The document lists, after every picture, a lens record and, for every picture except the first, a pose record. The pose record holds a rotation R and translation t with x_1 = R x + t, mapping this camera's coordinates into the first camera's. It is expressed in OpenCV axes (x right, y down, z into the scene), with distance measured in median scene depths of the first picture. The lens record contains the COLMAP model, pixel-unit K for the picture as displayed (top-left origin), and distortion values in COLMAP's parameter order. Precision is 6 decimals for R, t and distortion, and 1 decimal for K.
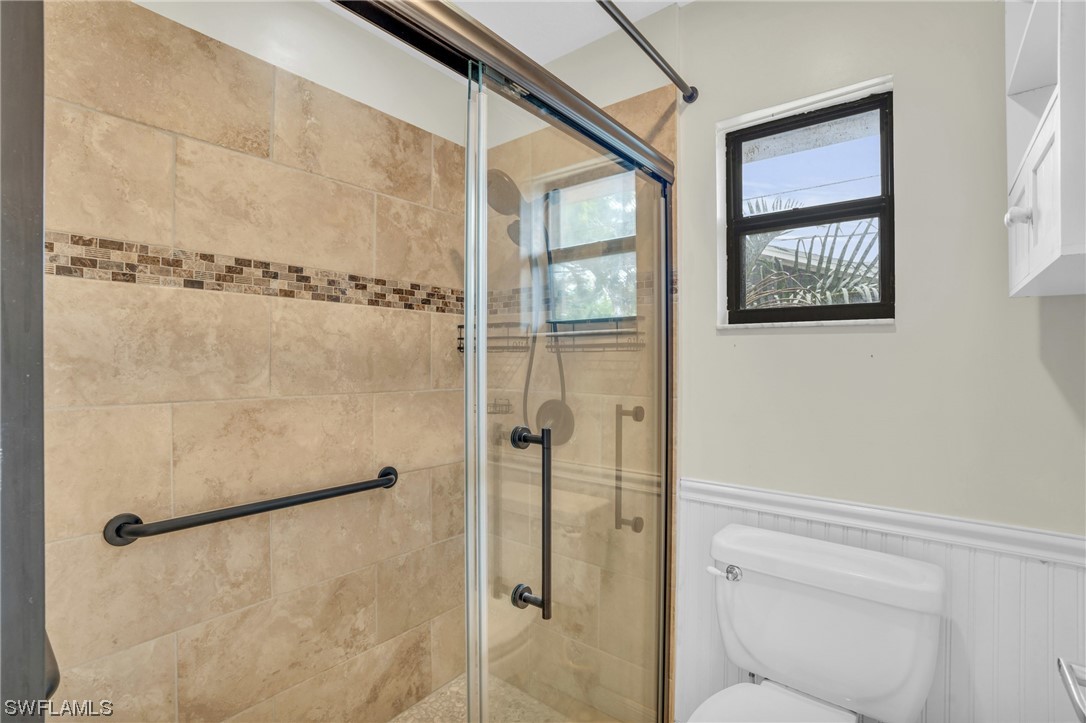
lens RADIAL K [[497.8, 0, 533.6], [0, 497.8, 361.6], [0, 0, 1]] dist [-0.048809, 0.014139]
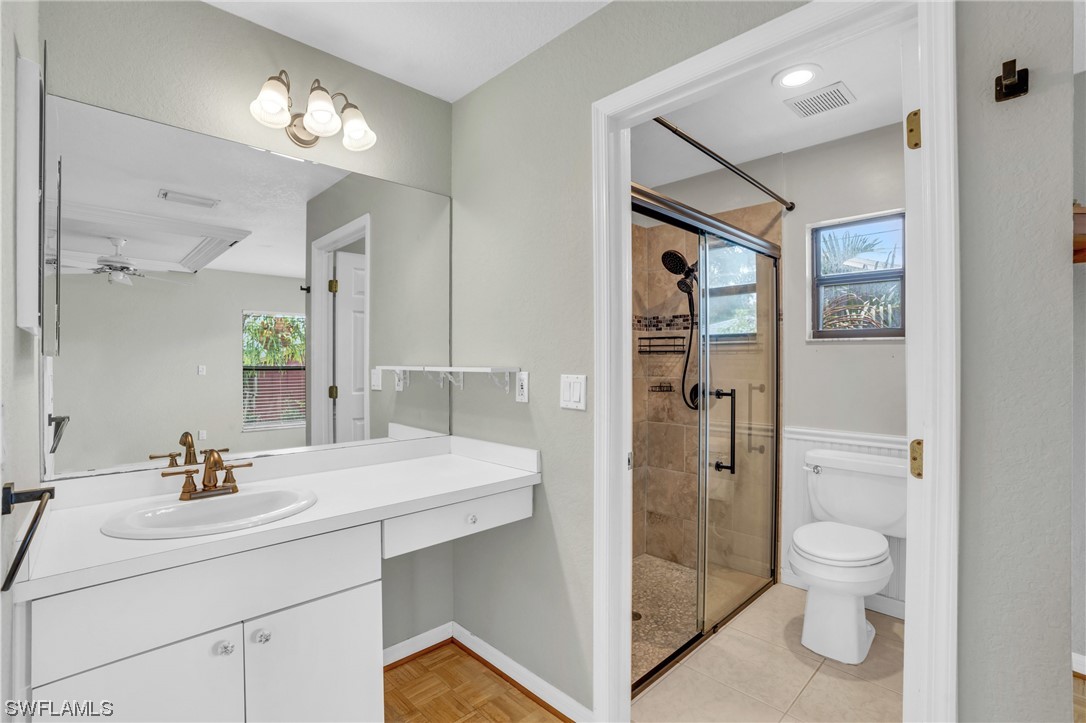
lens RADIAL K [[497.8, 0, 554.0], [0, 497.8, 357.9], [0, 0, 1]] dist [-0.048809, 0.014139]
pose [[0.995791, -0.000899, -0.091647, -0.357370], [0.000420, 0.999986, -0.005244, 0.001916], [0.091651, 0.005183, 0.995778, -0.814506]]
